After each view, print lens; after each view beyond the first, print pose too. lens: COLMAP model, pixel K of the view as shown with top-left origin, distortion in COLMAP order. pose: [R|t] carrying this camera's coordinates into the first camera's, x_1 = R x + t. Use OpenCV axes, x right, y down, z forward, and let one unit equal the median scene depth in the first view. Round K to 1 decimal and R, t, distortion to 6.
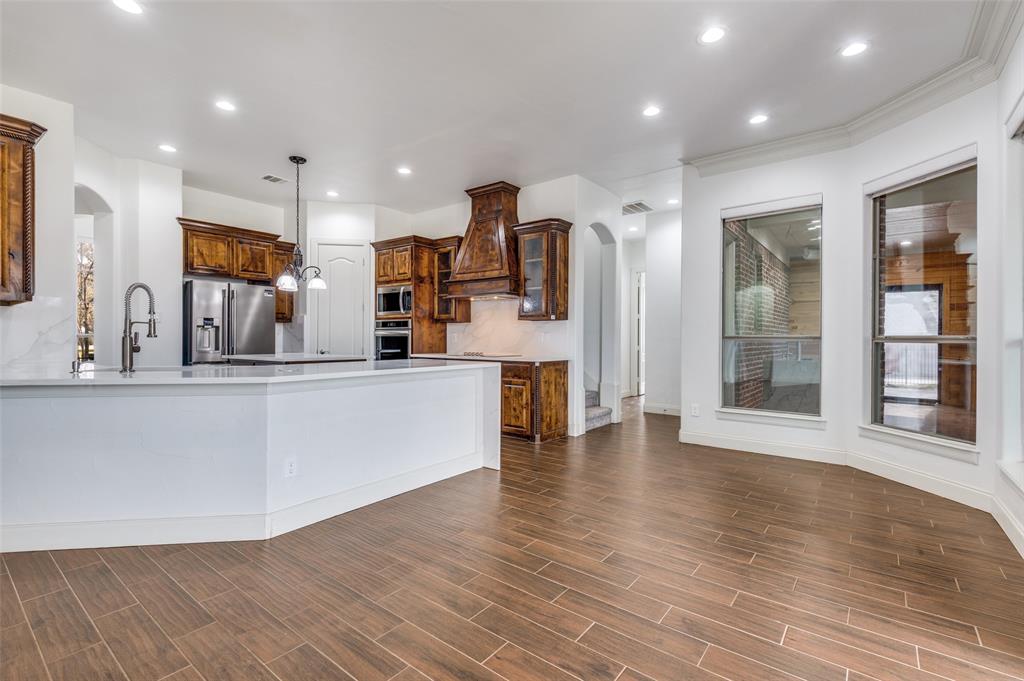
lens RADIAL K [[463.8, 0, 511.2], [0, 463.8, 329.9], [0, 0, 1]] dist [0.032253, -0.020424]
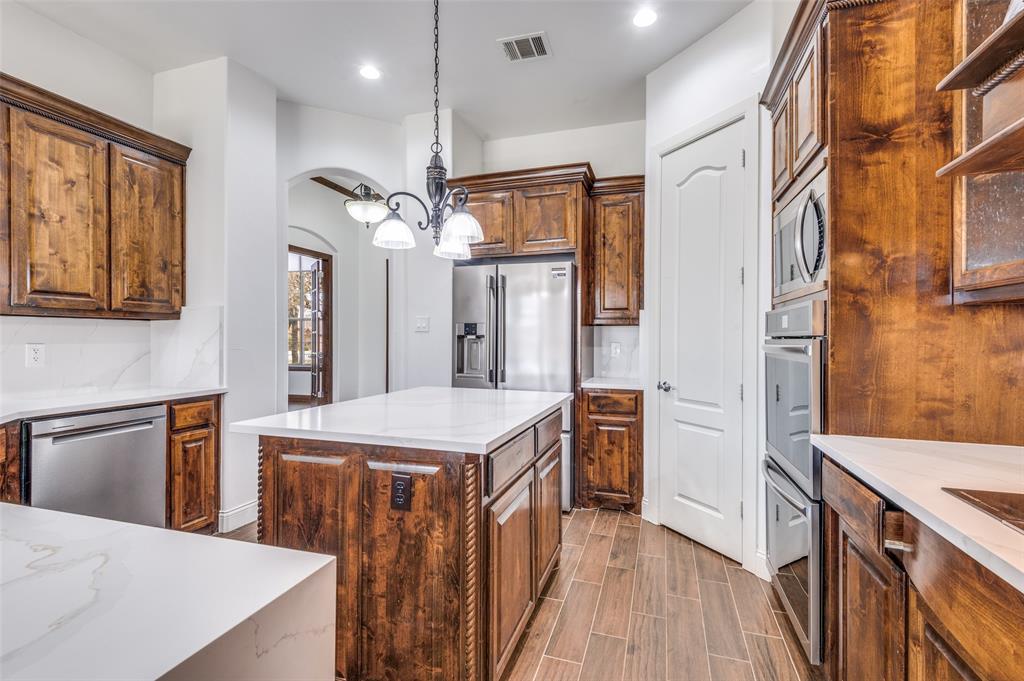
lens RADIAL K [[463.8, 0, 511.2], [0, 463.8, 329.9], [0, 0, 1]] dist [0.032253, -0.020424]
pose [[0.335757, -0.025556, -0.941602, -0.019305], [0.024112, 0.999538, -0.018530, -0.001385], [0.941640, -0.016482, 0.336218, 0.759608]]
